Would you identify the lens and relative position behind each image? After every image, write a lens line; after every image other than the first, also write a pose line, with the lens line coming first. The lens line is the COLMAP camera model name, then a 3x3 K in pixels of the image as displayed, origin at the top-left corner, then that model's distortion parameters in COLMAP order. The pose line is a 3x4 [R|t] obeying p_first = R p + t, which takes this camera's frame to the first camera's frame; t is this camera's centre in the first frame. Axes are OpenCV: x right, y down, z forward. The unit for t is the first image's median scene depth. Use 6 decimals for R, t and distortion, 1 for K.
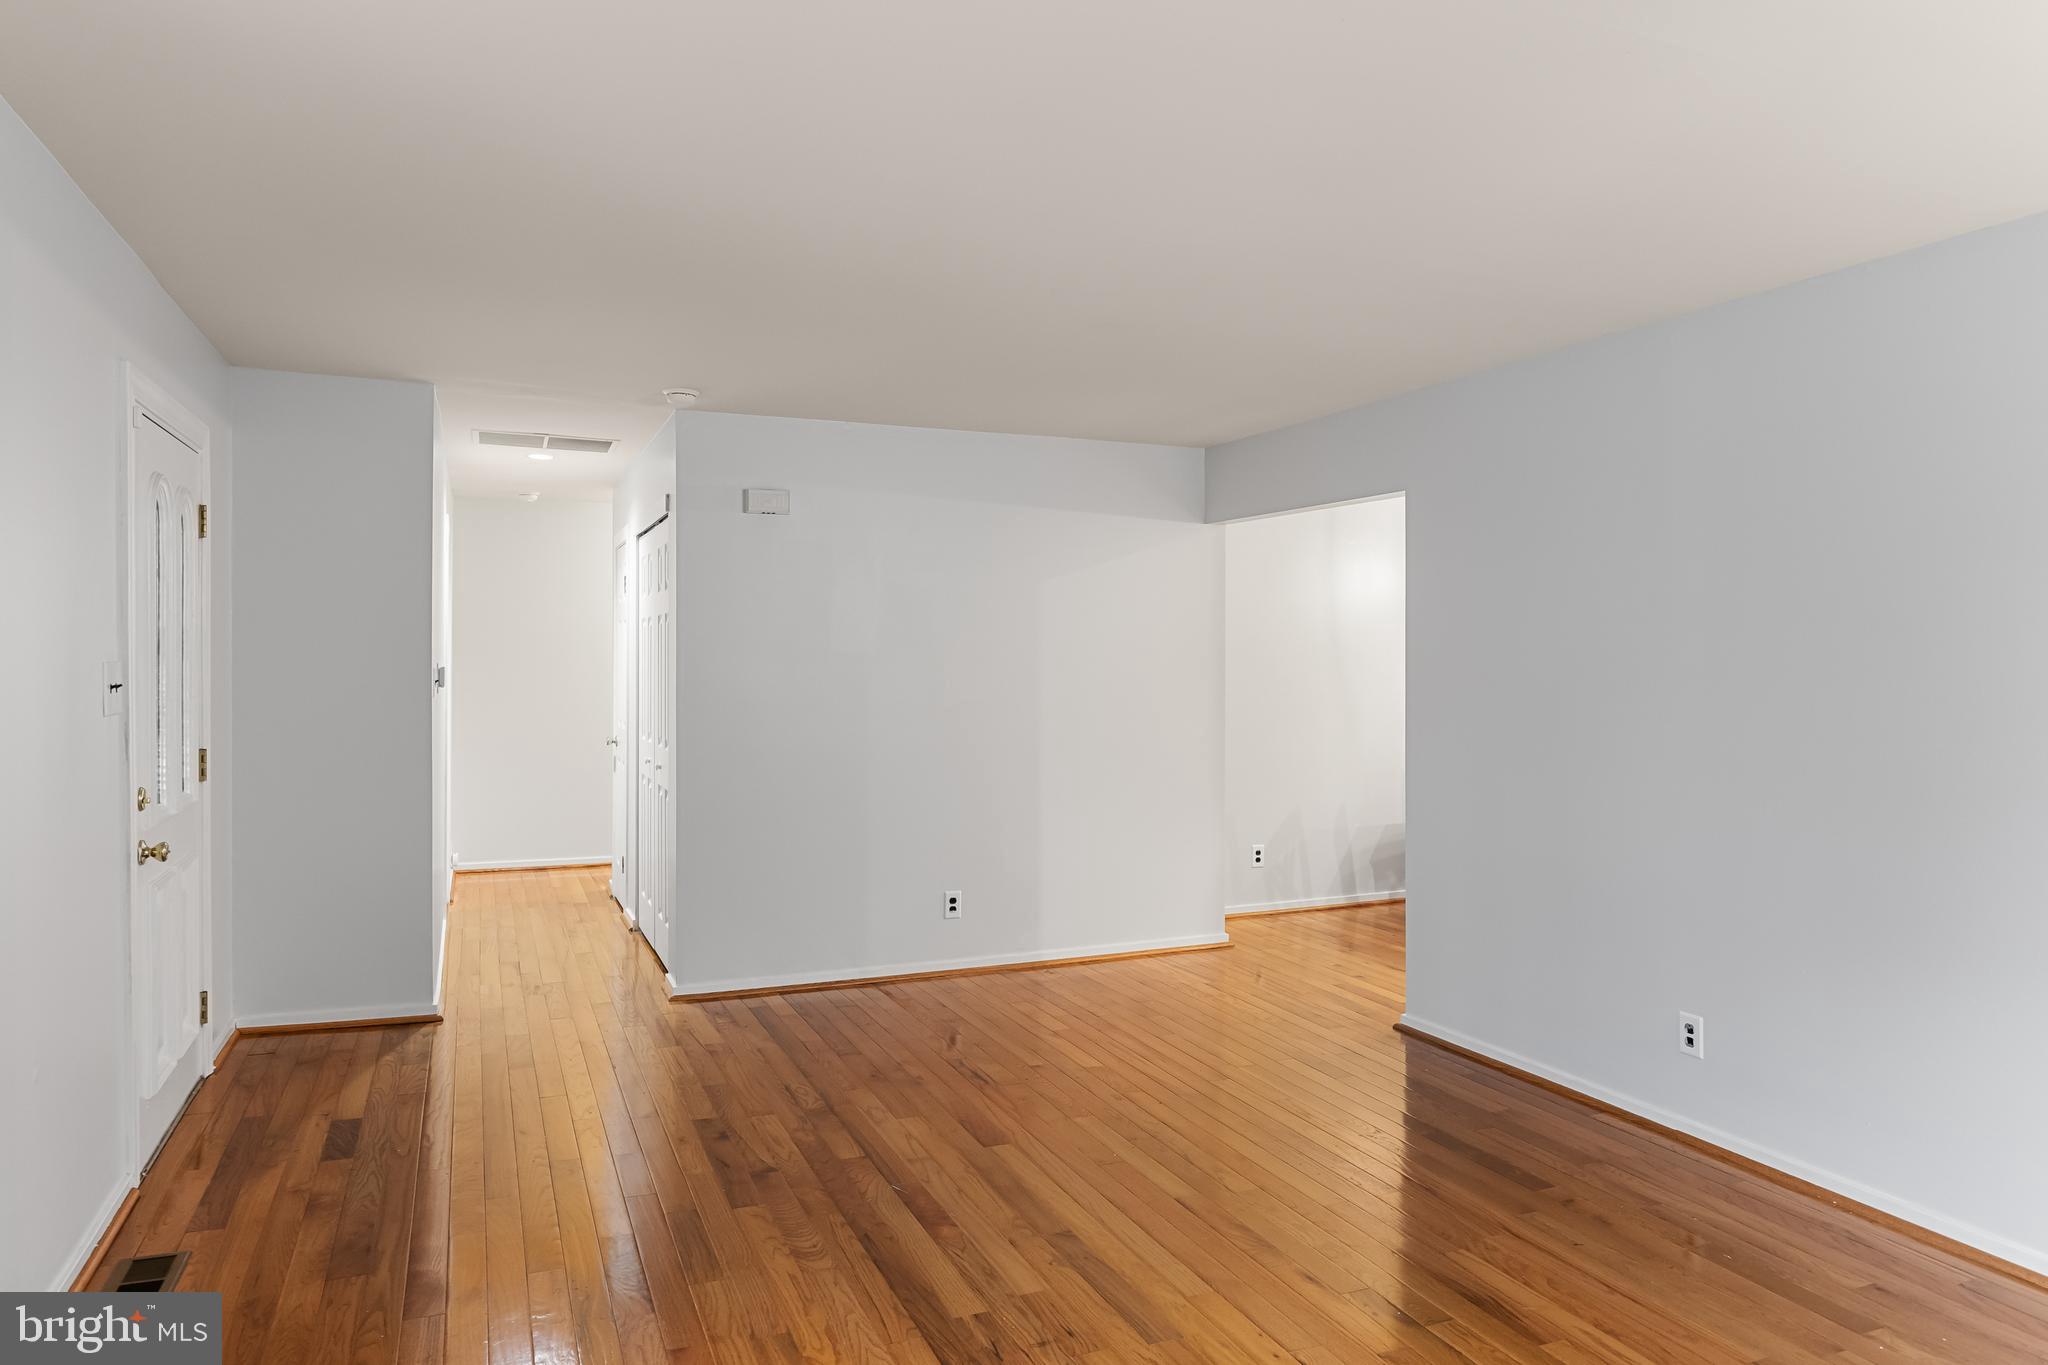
lens RADIAL K [[1310.2, 0, 1024.0], [0, 1310.2, 682.5], [0, 0, 1]] dist [-0.007910, 0.000702]
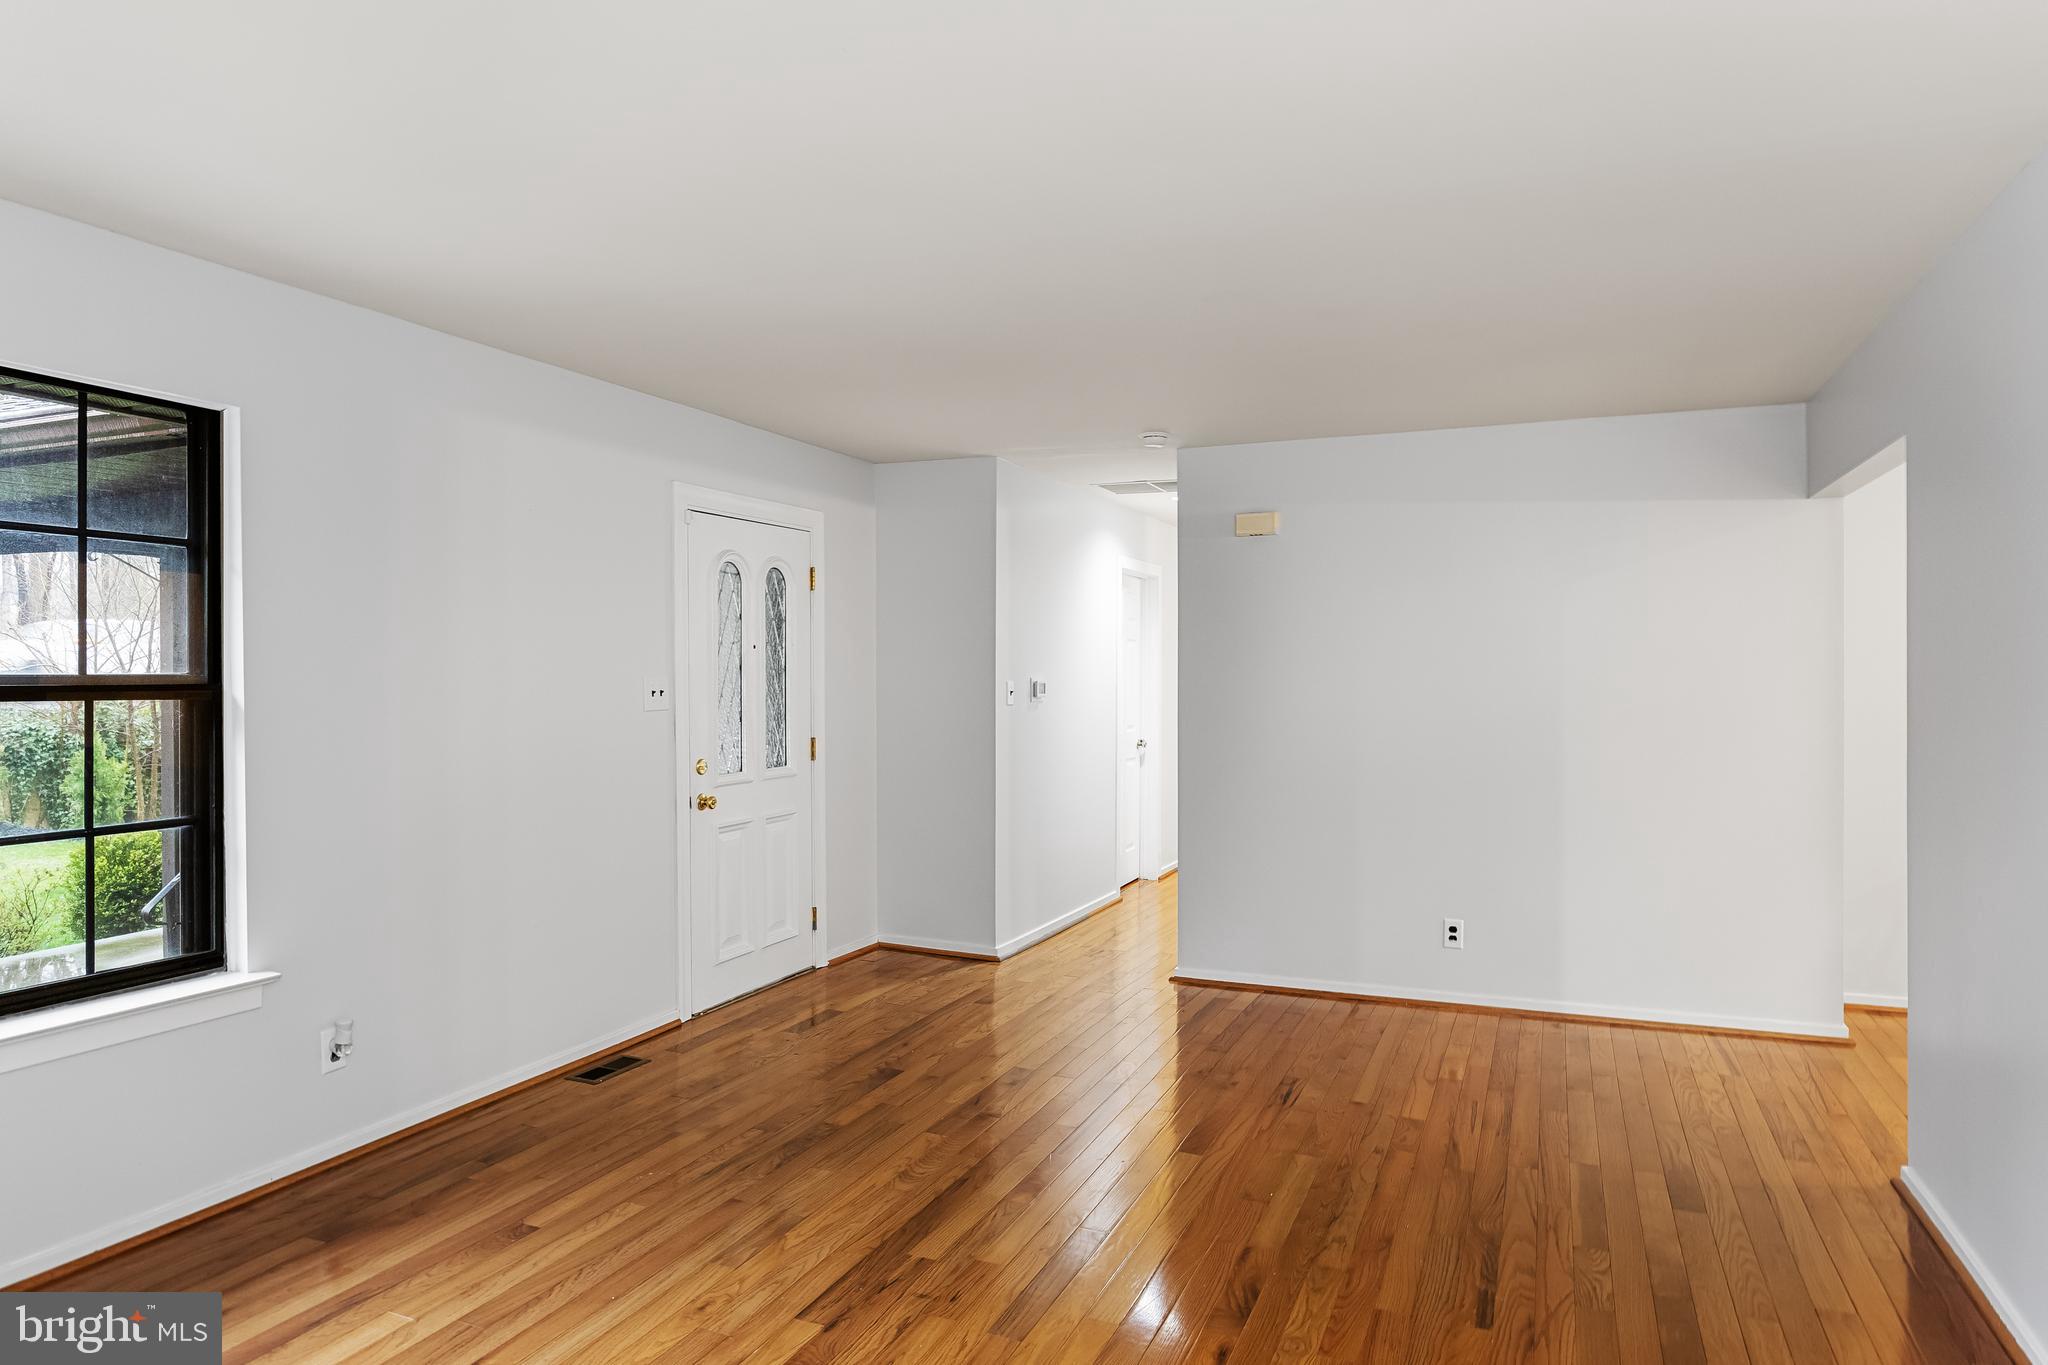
lens RADIAL K [[1260.9, 0, 1024.0], [0, 1260.9, 682.5], [0, 0, 1]] dist [0.001543, 0.000768]
pose [[0.693175, -0.000343, -0.720769, 0.523584], [-0.009082, 0.999916, -0.009211, 0.000864], [0.720712, 0.012931, 0.693114, 0.203139]]
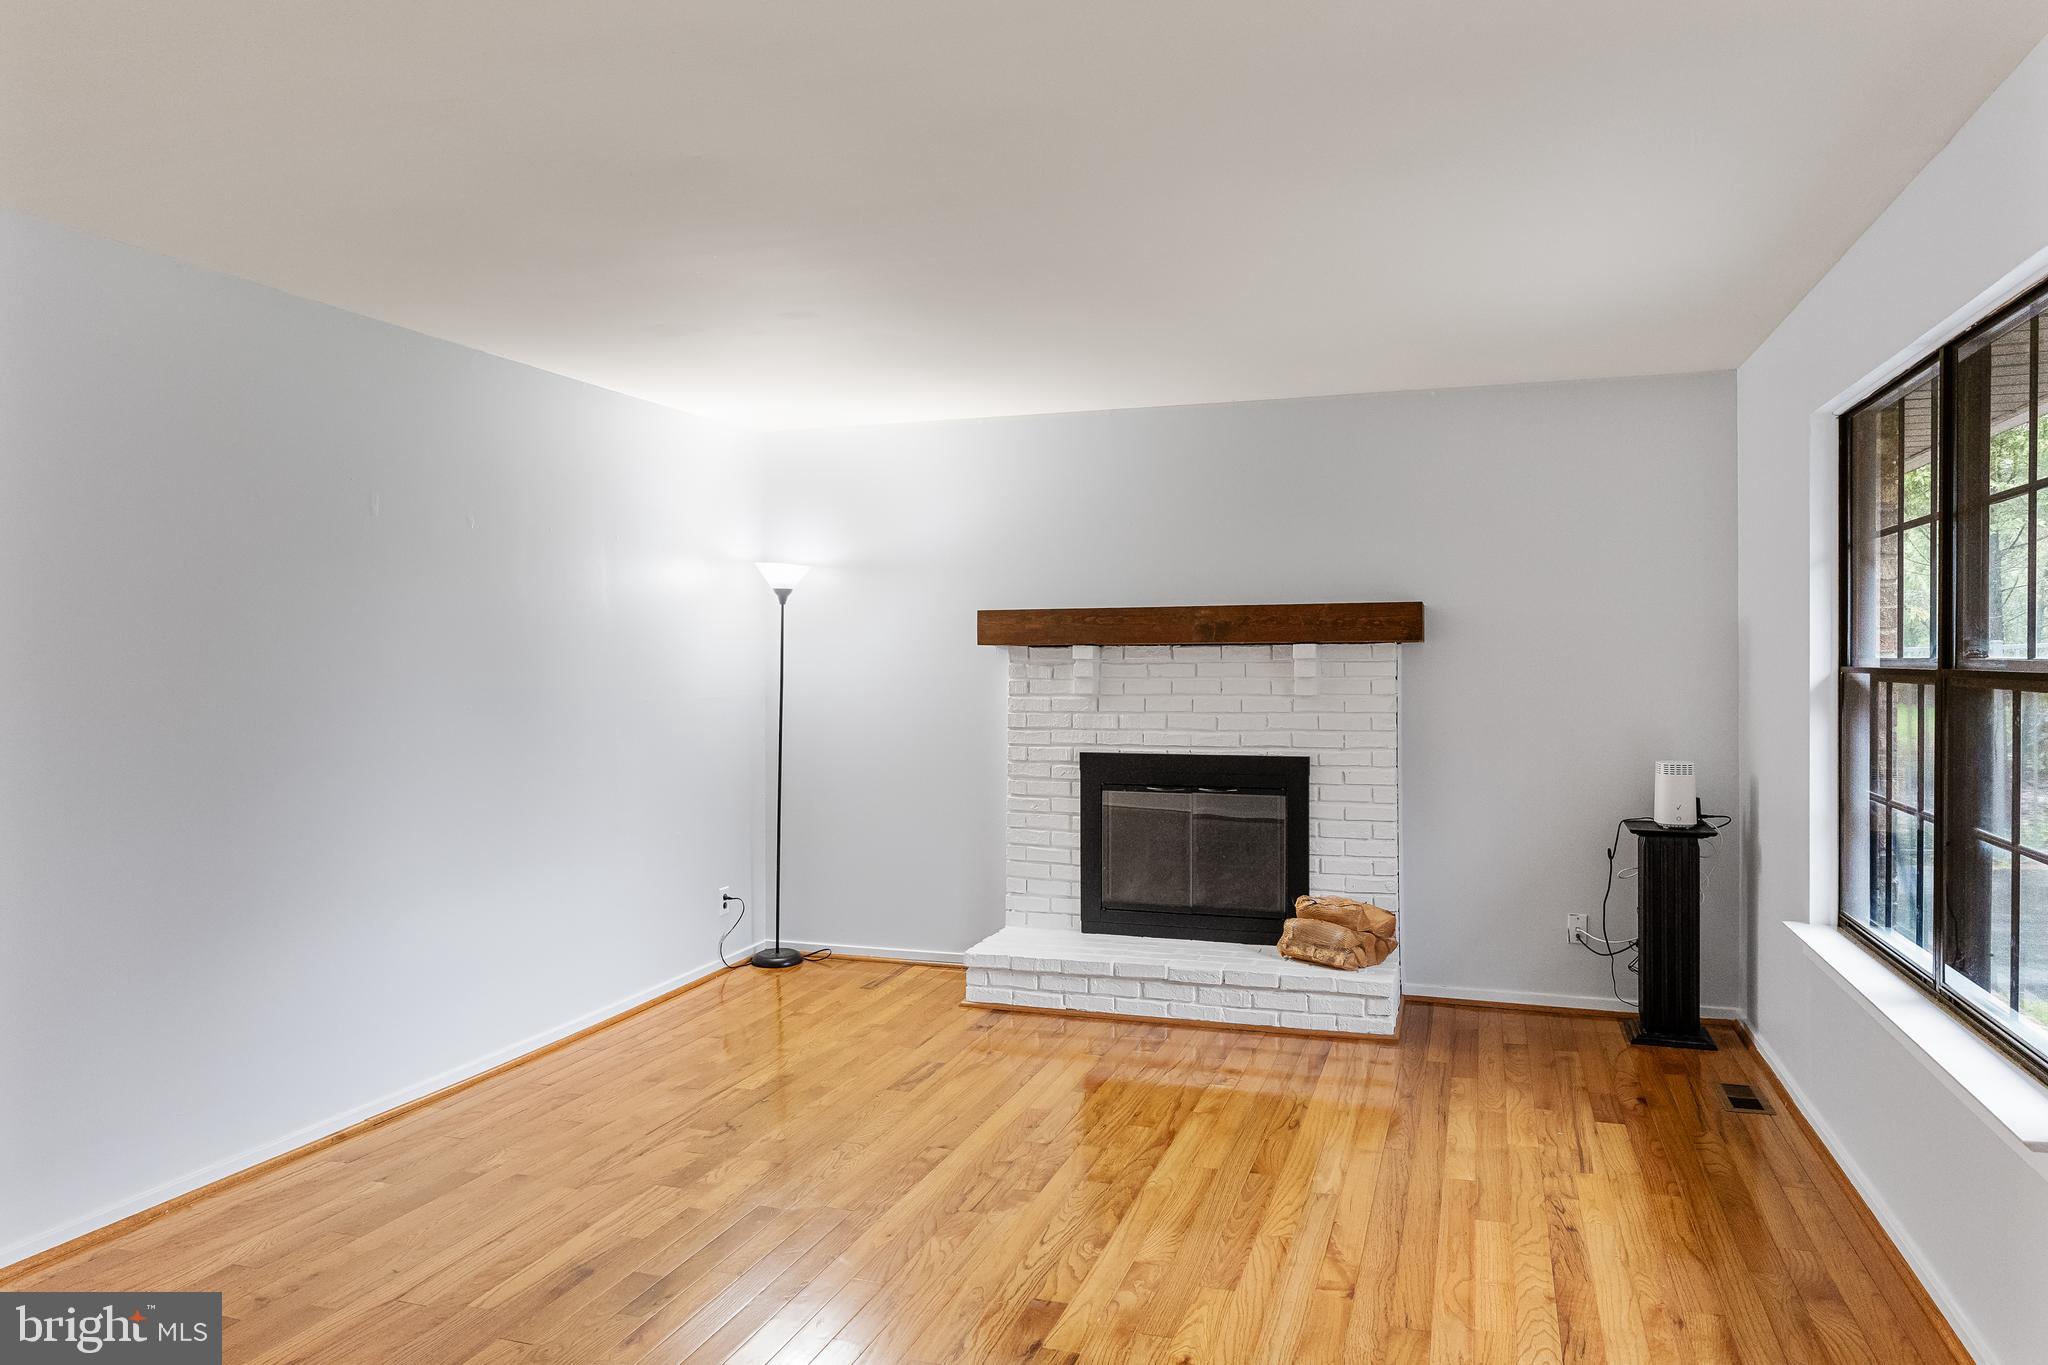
lens RADIAL K [[1322.3, 0, 1028.5], [0, 1322.3, 666.4], [0, 0, 1]] dist [-0.015836, 0.000436]
pose [[-0.747861, -0.003844, 0.663844, -0.415759], [0.011630, 0.999754, 0.018891, -0.018405], [-0.663754, 0.021848, -0.747632, 1.043603]]
